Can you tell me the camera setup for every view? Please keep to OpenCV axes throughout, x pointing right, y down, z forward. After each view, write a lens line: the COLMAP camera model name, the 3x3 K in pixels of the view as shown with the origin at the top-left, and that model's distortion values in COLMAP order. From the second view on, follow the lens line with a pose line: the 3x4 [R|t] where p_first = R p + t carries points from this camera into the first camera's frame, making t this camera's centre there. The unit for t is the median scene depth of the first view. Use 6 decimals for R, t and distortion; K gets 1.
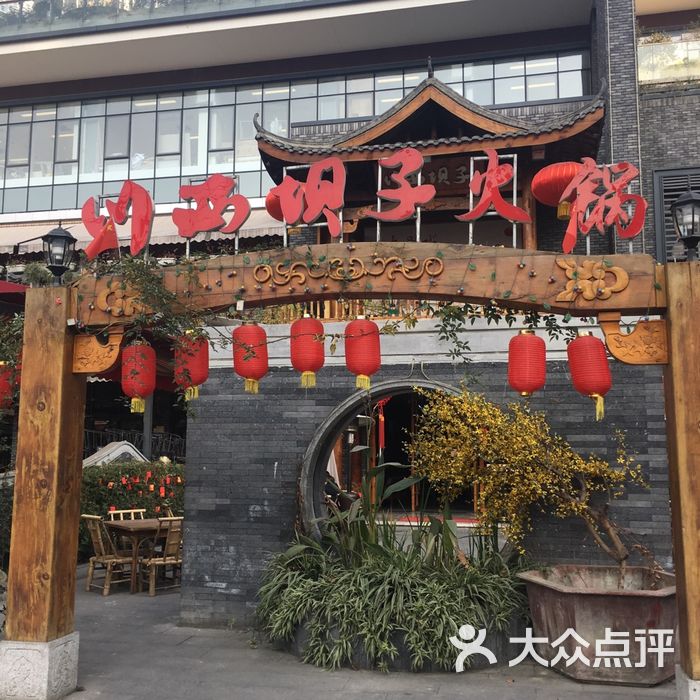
lens RADIAL K [[830.9, 0, 347.3], [0, 830.9, 350.4], [0, 0, 1]] dist [0.080369, 0.000000]
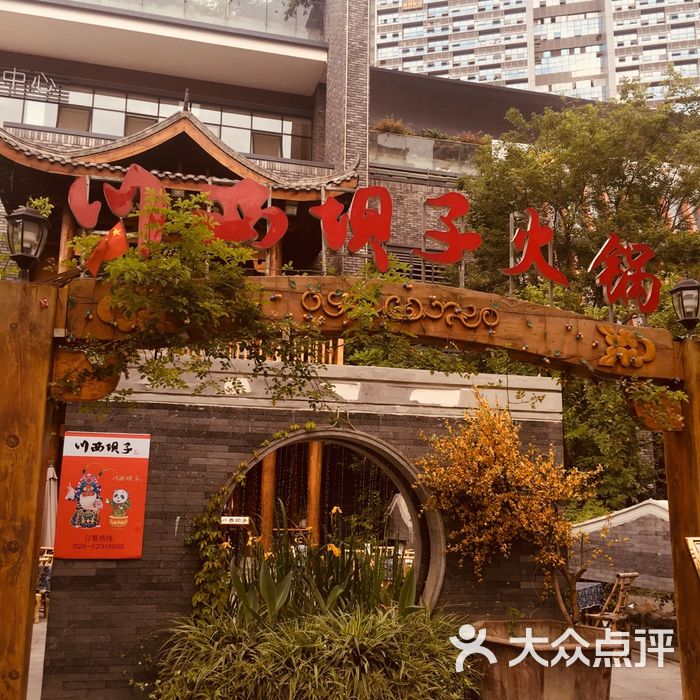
lens RADIAL K [[836.2, 0, 348.1], [0, 836.2, 343.9], [0, 0, 1]] dist [0.047368, 0.000000]
pose [[0.882065, 0.102389, 0.459867, -0.453206], [-0.072730, 0.993991, -0.081809, 0.020522], [-0.465480, 0.038715, 0.884211, 0.196209]]
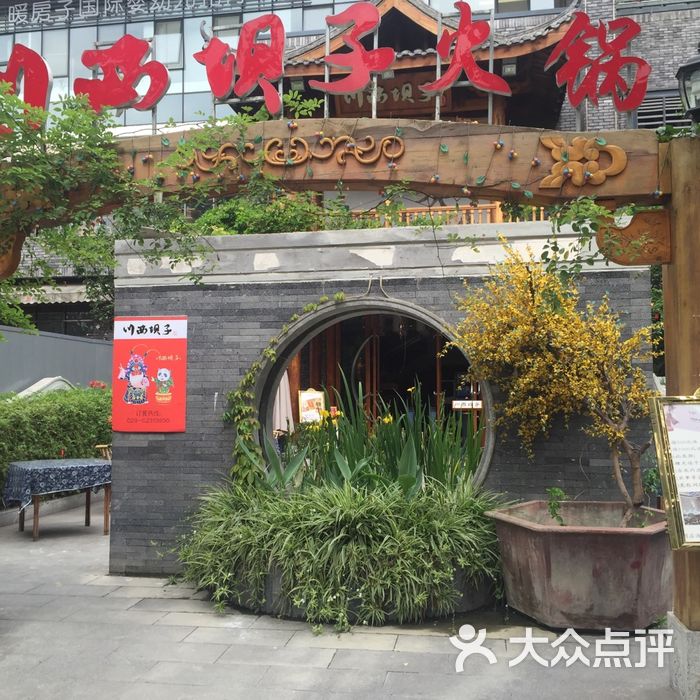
lens RADIAL K [[834.7, 0, 346.7], [0, 834.7, 351.9], [0, 0, 1]] dist [0.065718, 0.000000]
pose [[0.999120, -0.005020, 0.041642, 0.021030], [0.002164, 0.997660, 0.068330, 0.040513], [-0.041888, -0.068180, 0.996793, 0.149233]]
